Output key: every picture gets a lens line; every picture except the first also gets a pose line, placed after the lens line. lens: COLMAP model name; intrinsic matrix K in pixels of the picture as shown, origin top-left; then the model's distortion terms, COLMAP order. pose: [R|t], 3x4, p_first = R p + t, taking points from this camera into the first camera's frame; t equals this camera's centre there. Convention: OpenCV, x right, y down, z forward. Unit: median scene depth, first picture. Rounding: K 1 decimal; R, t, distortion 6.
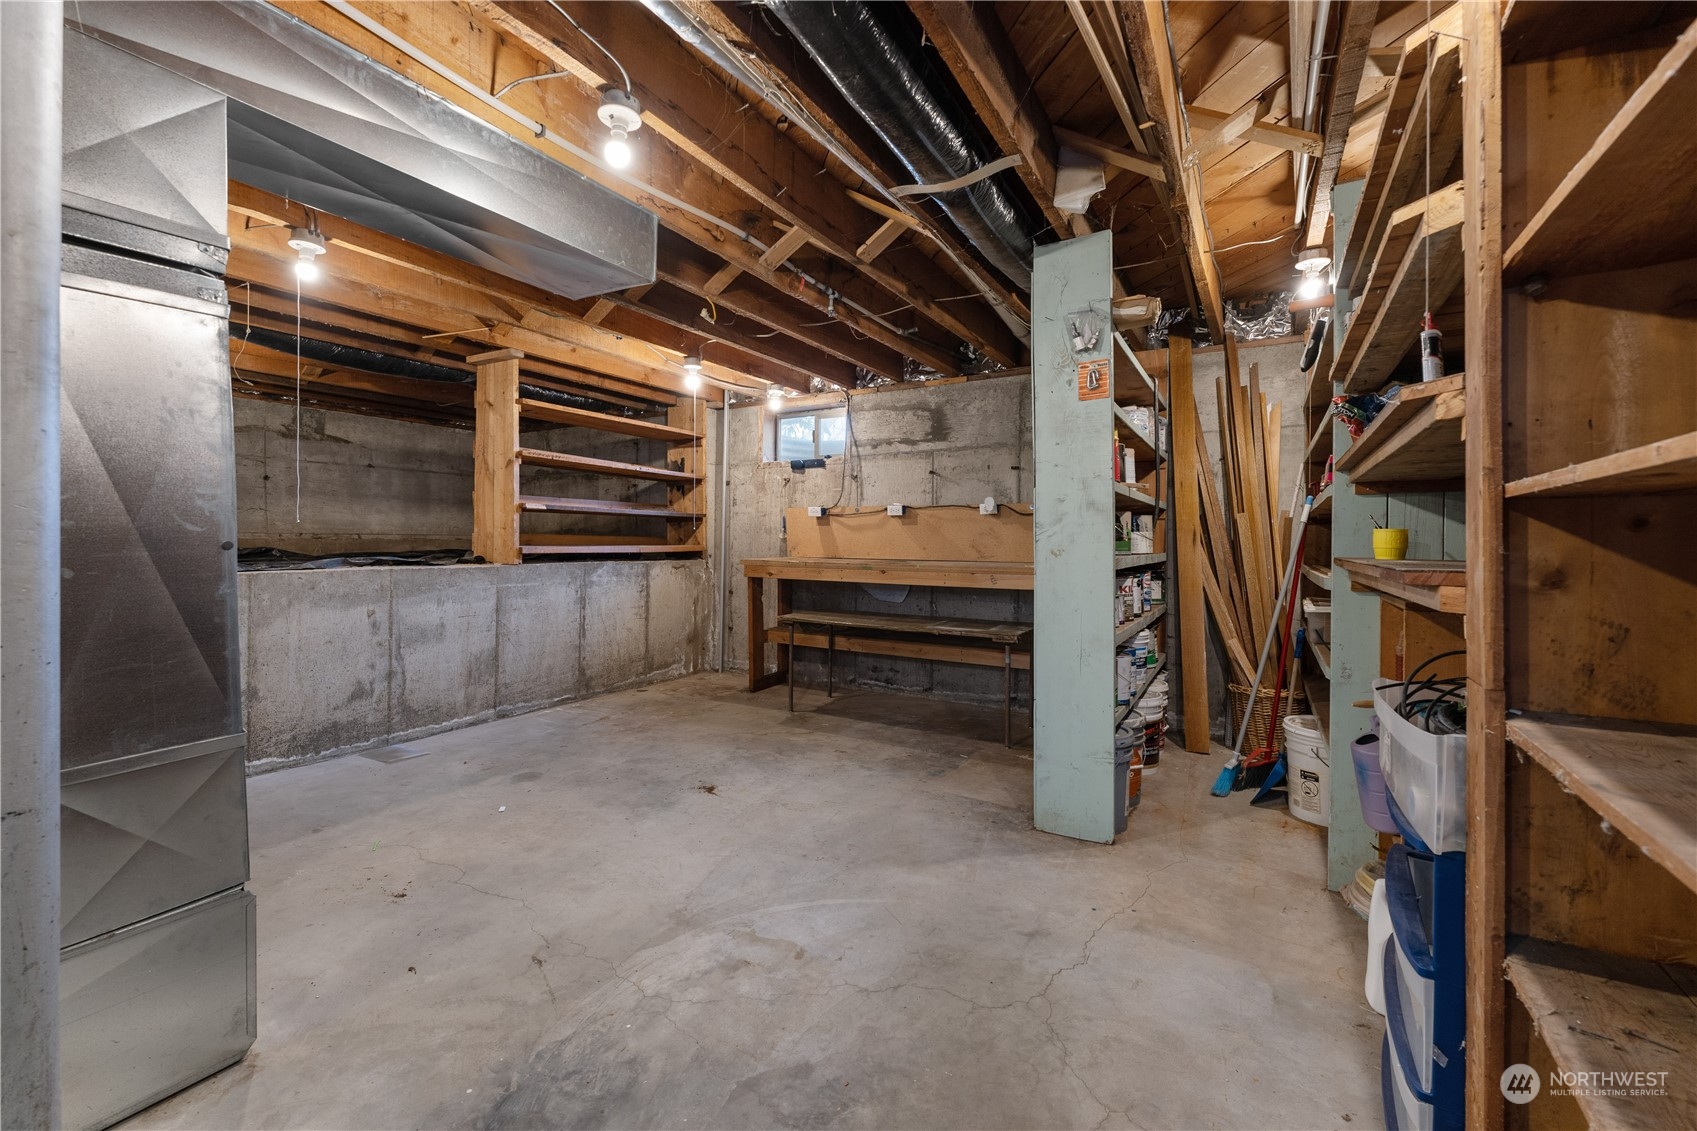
lens RADIAL K [[699.6, 0, 848.3], [0, 699.6, 550.1], [0, 0, 1]] dist [0.000197, 0.000062]
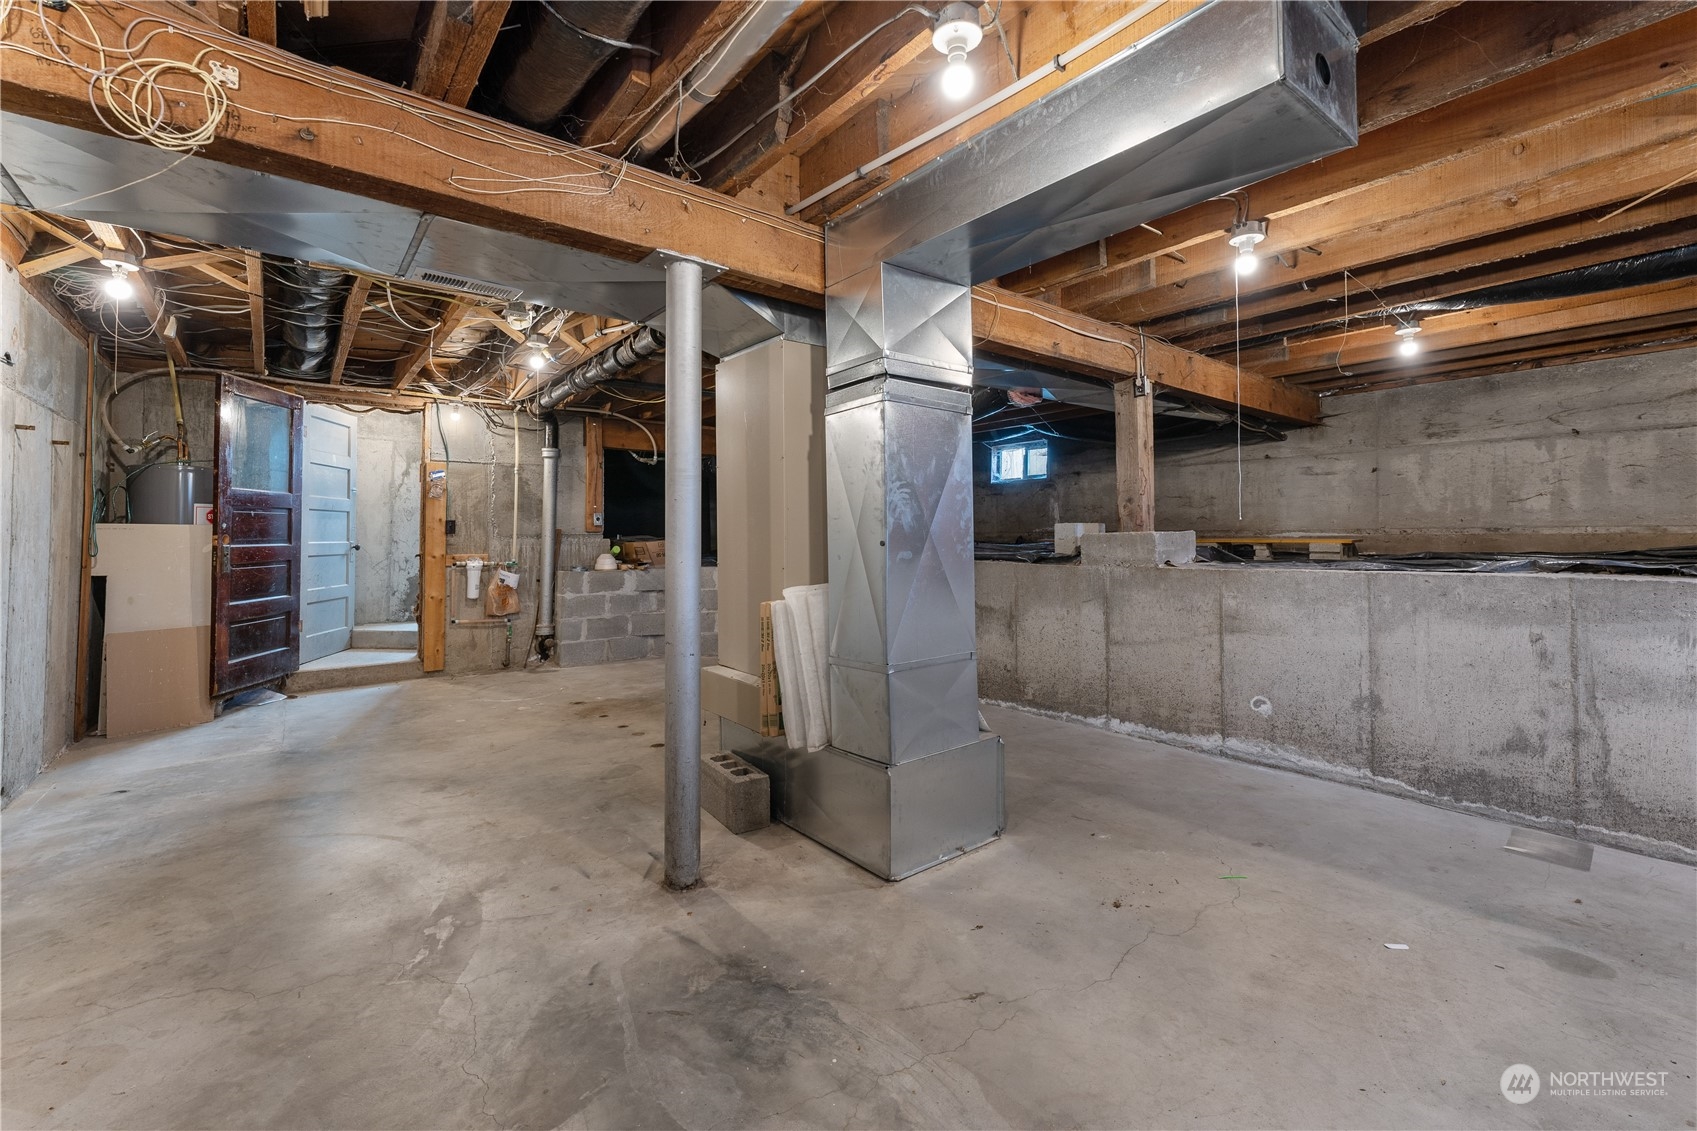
lens RADIAL K [[699.6, 0, 824.9], [0, 699.6, 526.7], [0, 0, 1]] dist [0.000197, 0.000062]
pose [[-0.366690, -0.017083, -0.930186, 0.278560], [-0.005858, 0.999854, -0.016053, -0.008609], [0.930325, -0.000437, -0.366736, 0.648316]]
